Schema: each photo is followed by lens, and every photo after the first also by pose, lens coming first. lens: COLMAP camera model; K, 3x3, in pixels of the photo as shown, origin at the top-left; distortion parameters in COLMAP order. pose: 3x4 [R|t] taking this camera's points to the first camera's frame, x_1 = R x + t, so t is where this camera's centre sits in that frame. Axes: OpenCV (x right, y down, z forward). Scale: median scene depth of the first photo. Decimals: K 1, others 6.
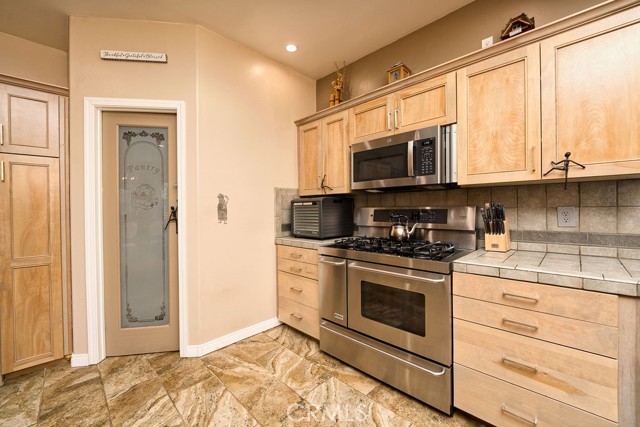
lens RADIAL K [[261.3, 0, 321.2], [0, 261.3, 210.9], [0, 0, 1]] dist [-0.009958, -0.000500]
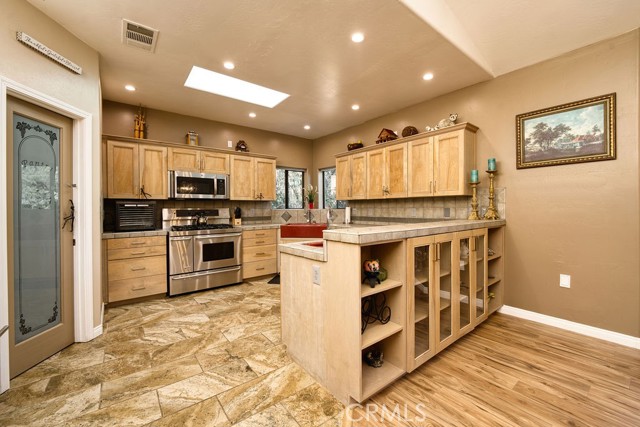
lens RADIAL K [[261.3, 0, 318.7], [0, 261.3, 211.0], [0, 0, 1]] dist [-0.009958, -0.000500]
pose [[0.120265, -0.000999, 0.992741, -1.564091], [0.012941, 0.999916, -0.000561, 0.017719], [-0.992658, 0.012915, 0.120267, -0.127895]]
